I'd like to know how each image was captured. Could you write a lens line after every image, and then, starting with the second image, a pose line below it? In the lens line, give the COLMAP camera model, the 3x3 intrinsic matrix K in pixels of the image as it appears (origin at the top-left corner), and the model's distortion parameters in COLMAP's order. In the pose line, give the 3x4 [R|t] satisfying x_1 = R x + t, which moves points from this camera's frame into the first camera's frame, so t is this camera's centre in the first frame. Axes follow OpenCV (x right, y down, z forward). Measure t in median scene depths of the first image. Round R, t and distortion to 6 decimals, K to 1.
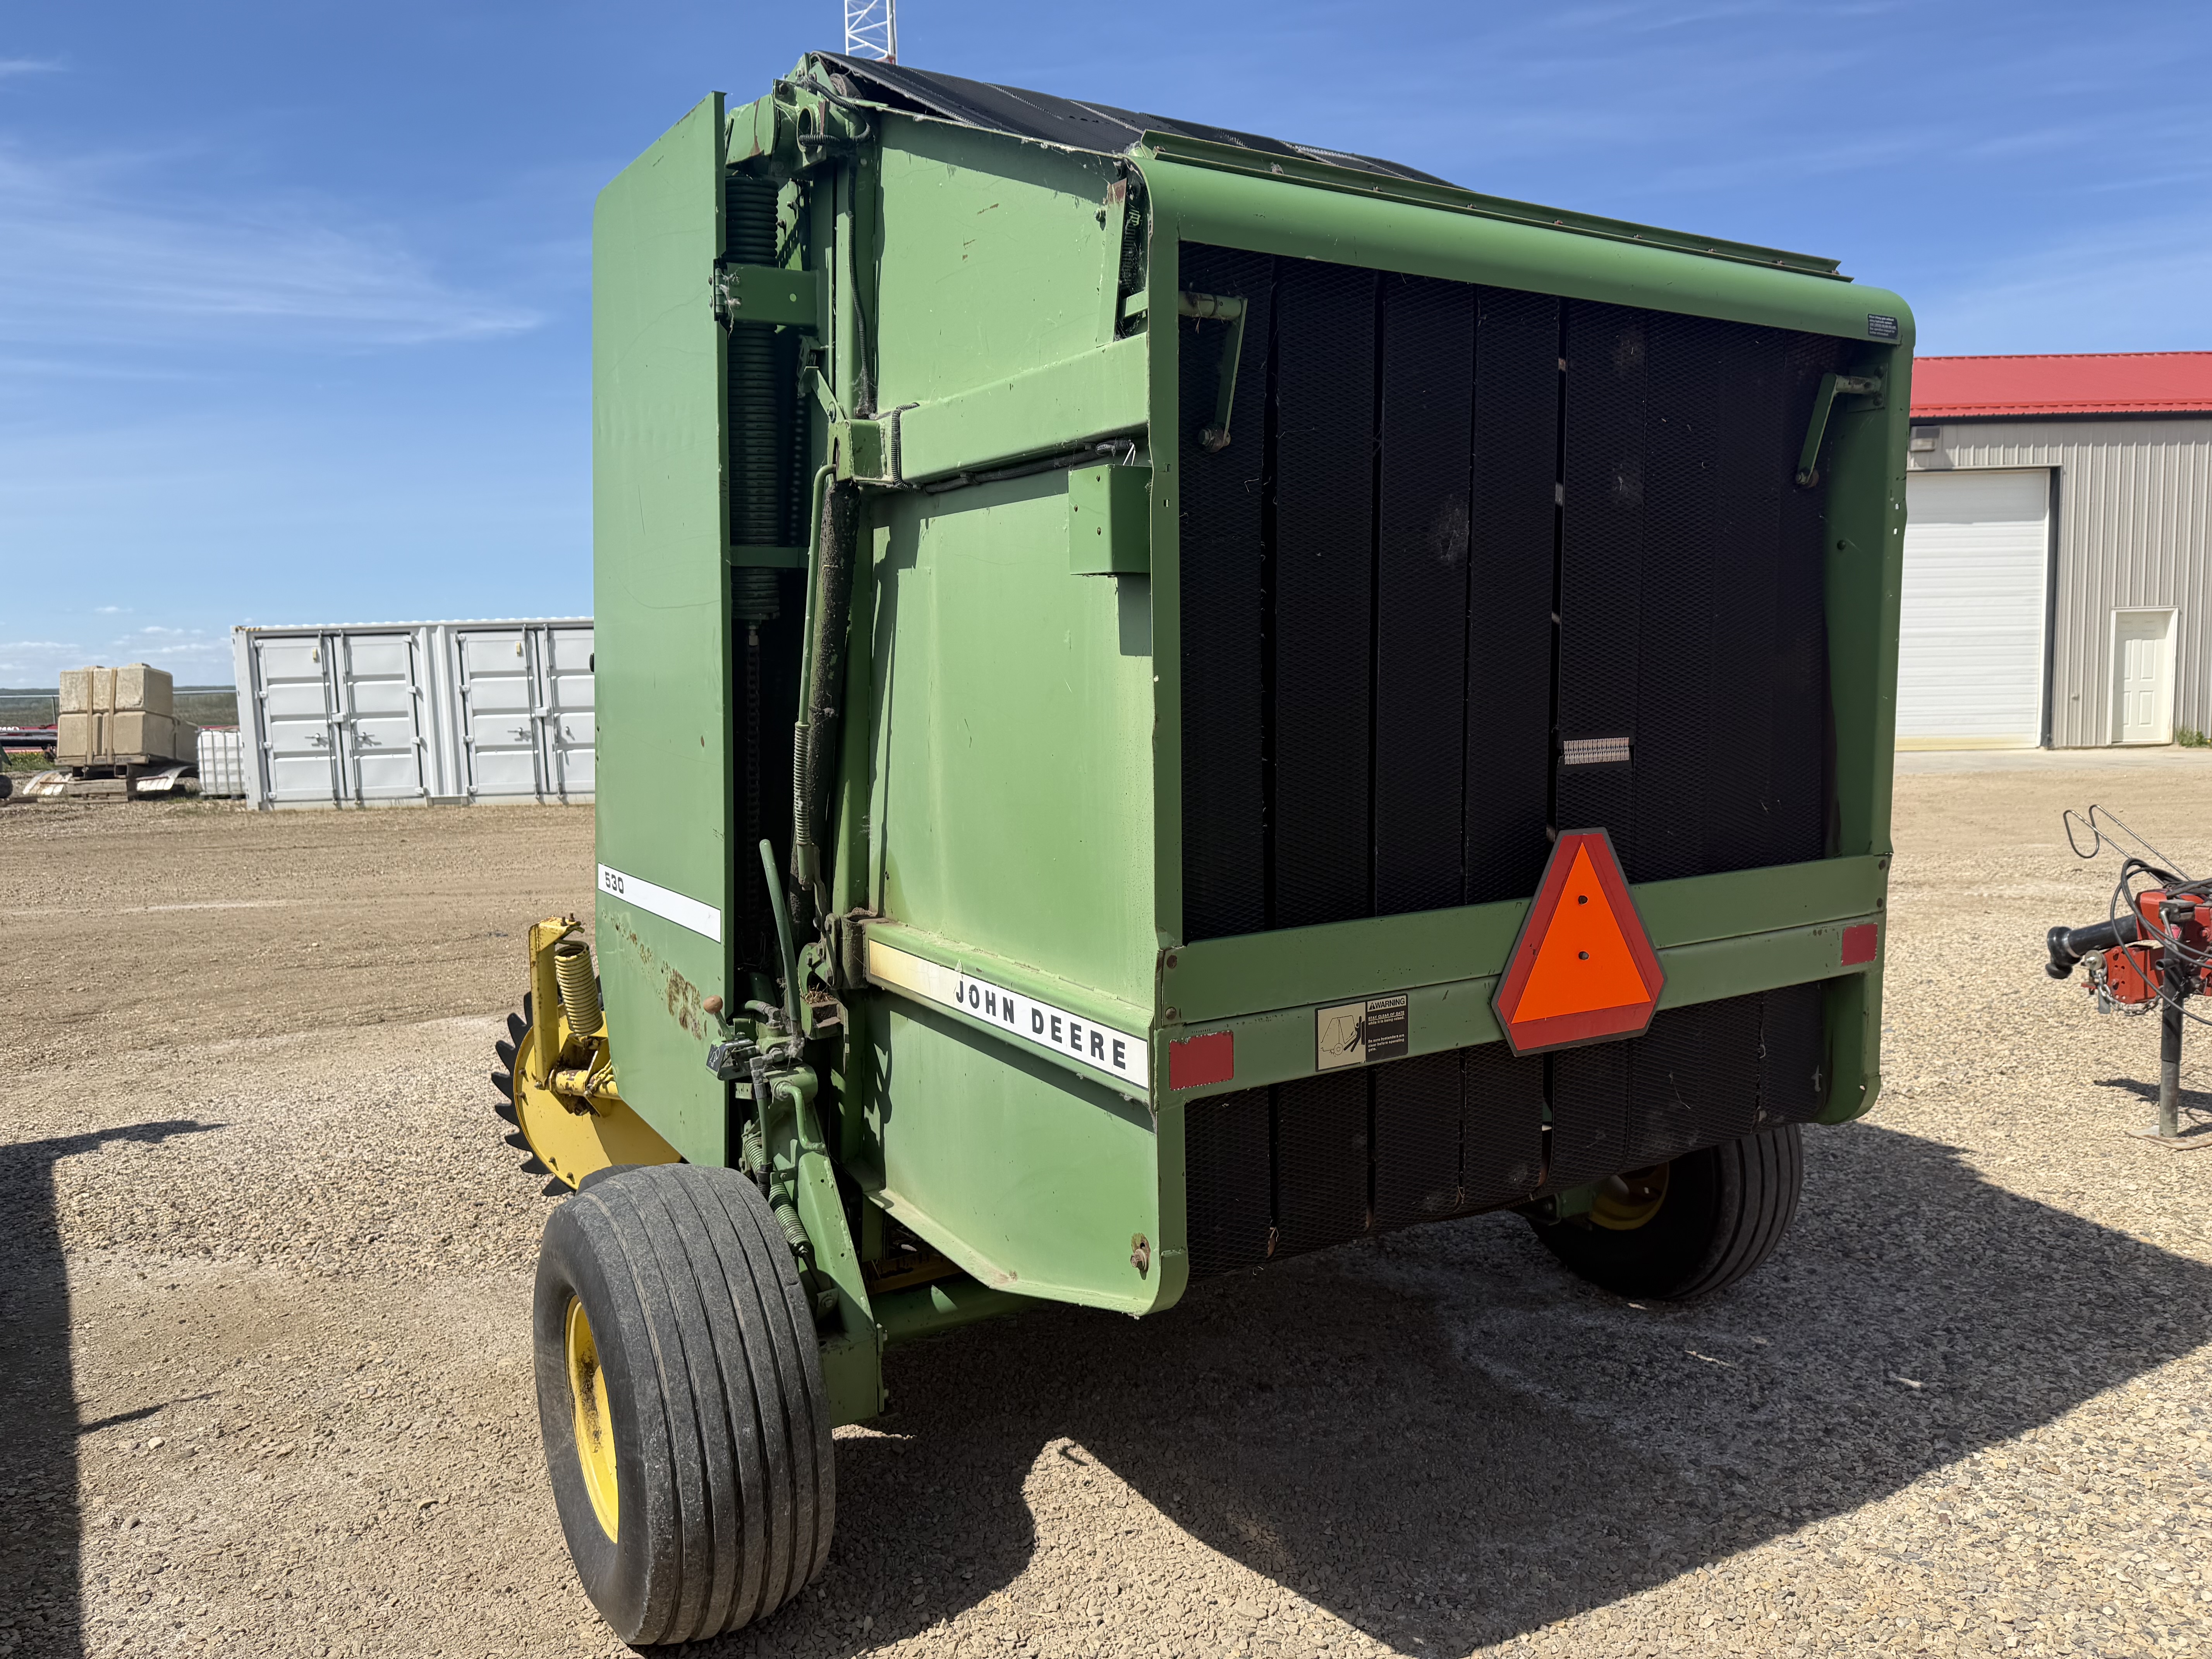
lens RADIAL K [[1565.1, 0, 1106.0], [0, 1565.1, 829.5], [0, 0, 1]] dist [0.032552, -0.026041]
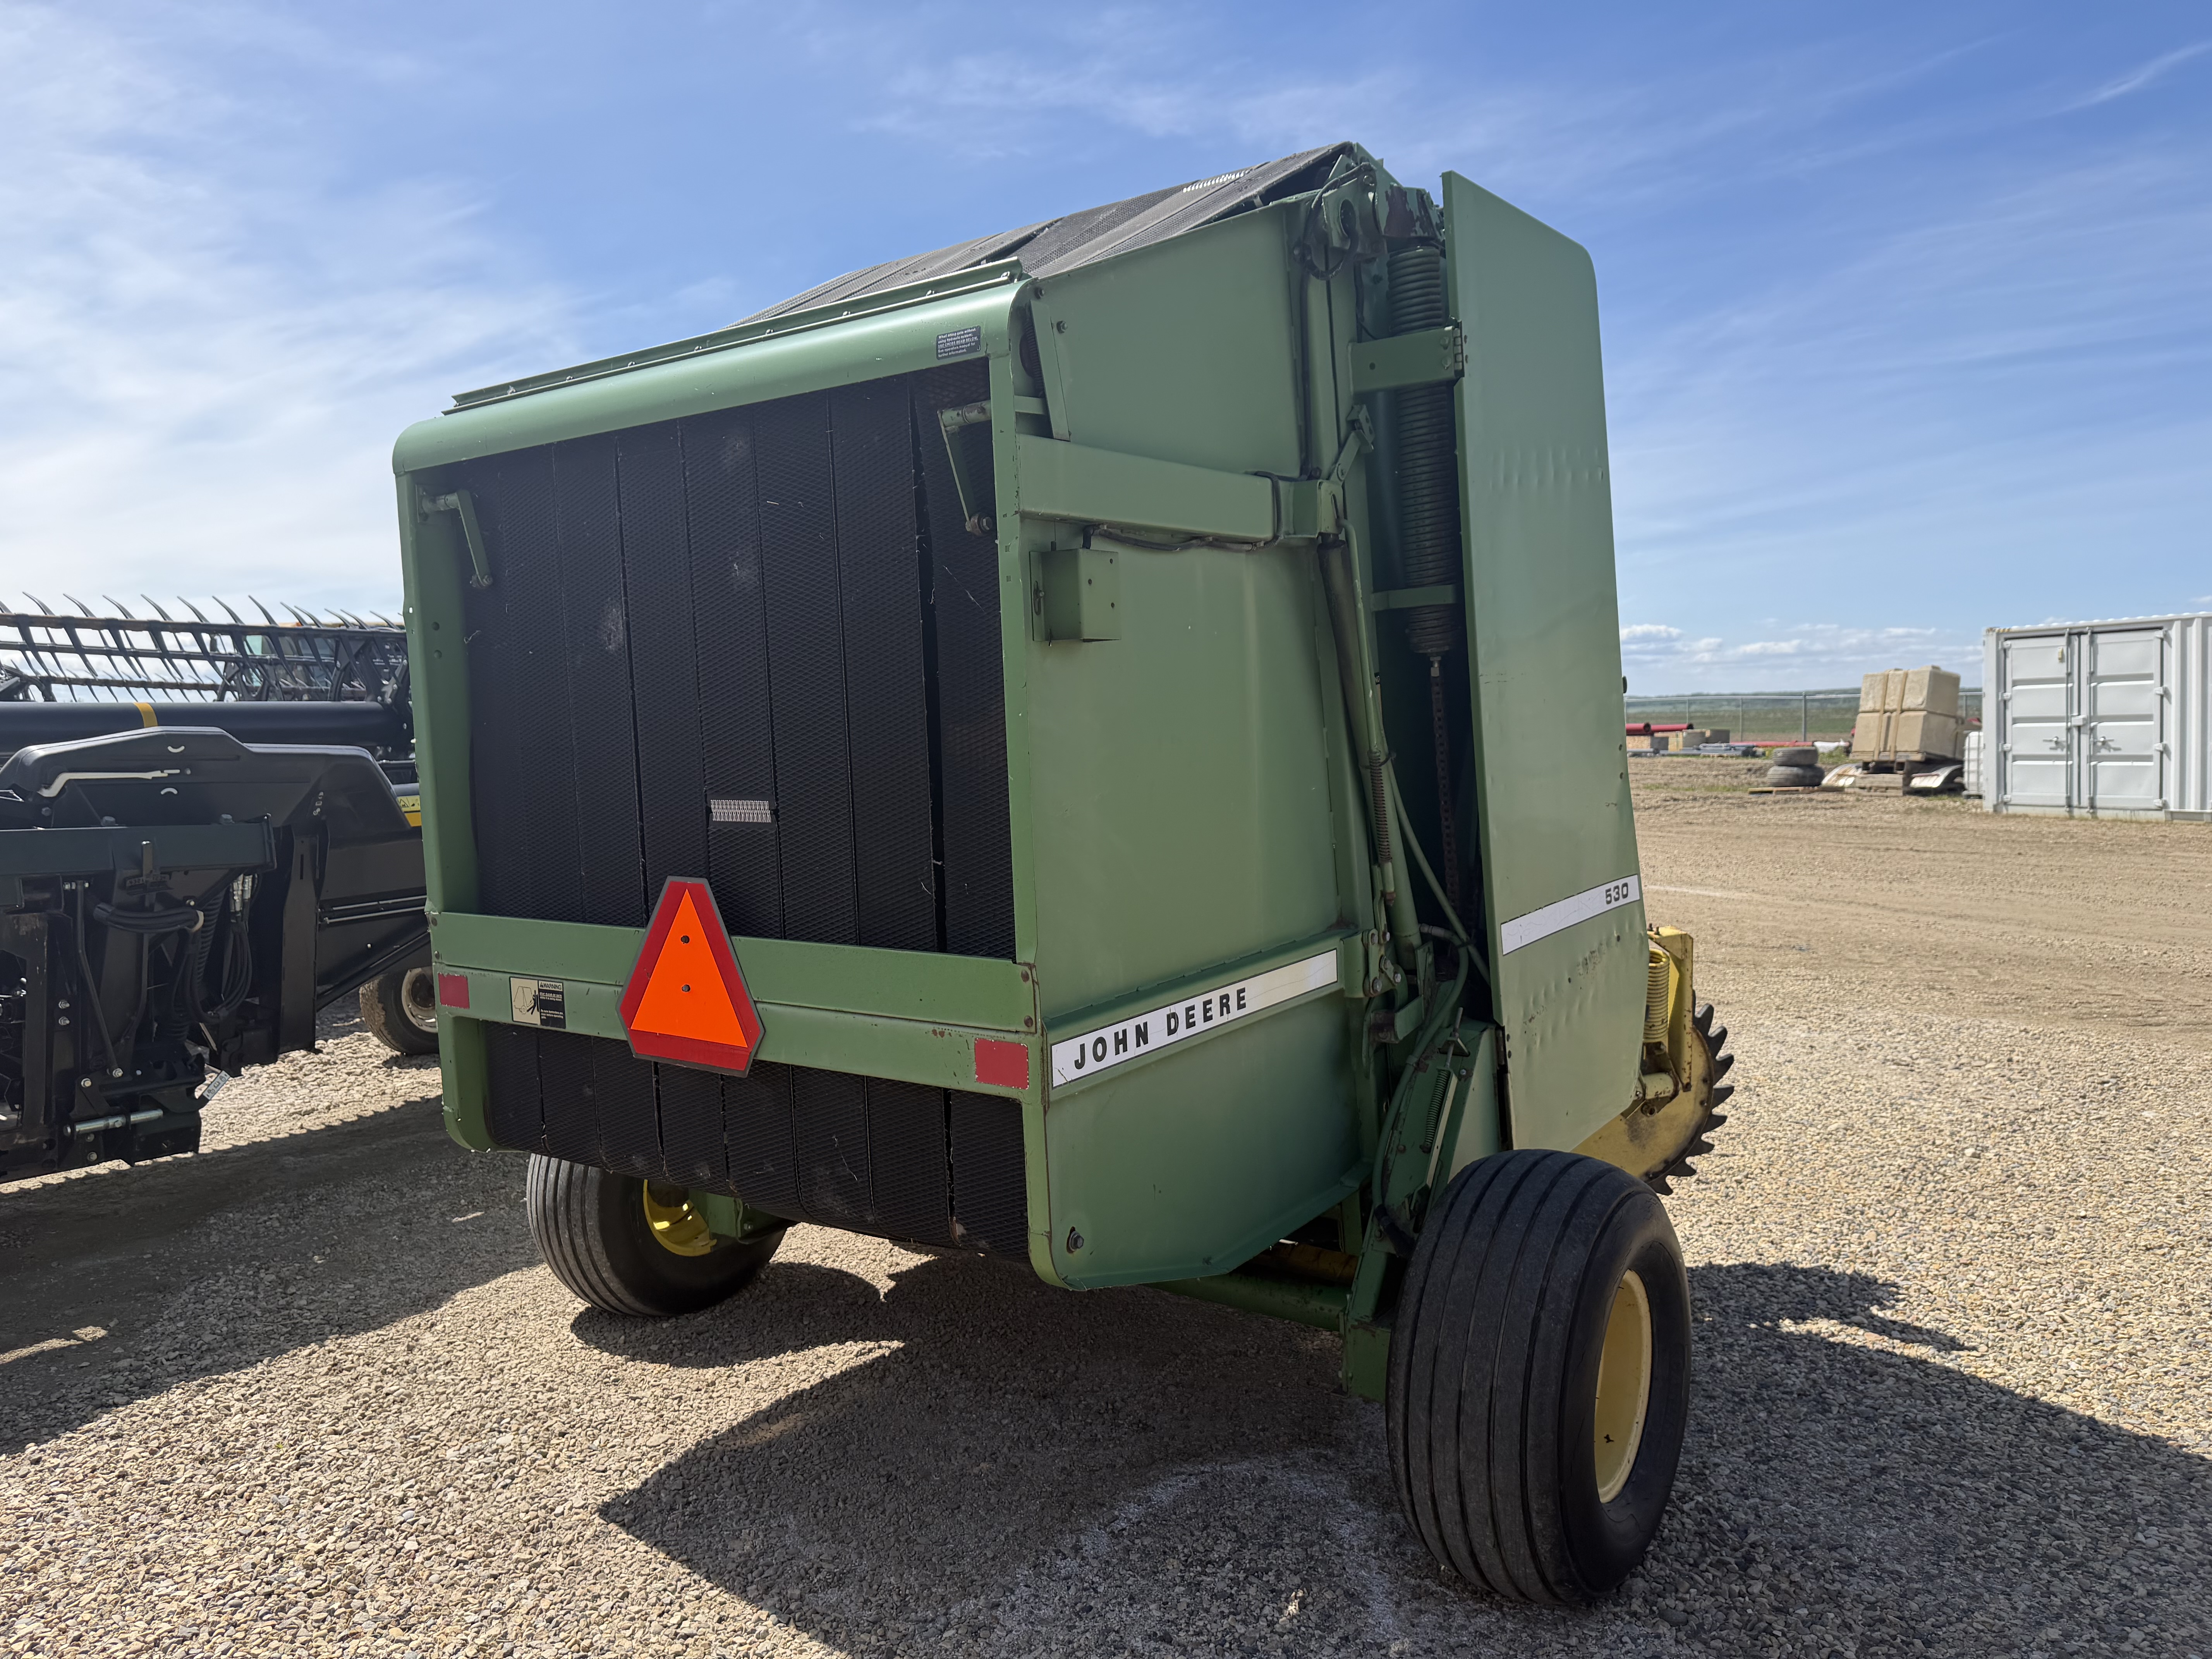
lens RADIAL K [[1580.2, 0, 1105.9], [0, 1580.2, 813.7], [0, 0, 1]] dist [0.020218, -0.008753]
pose [[0.404855, 0.070095, -0.911690, 0.149648], [-0.075804, 0.996198, 0.042930, -0.012095], [0.911233, 0.051730, 0.408629, 0.082173]]
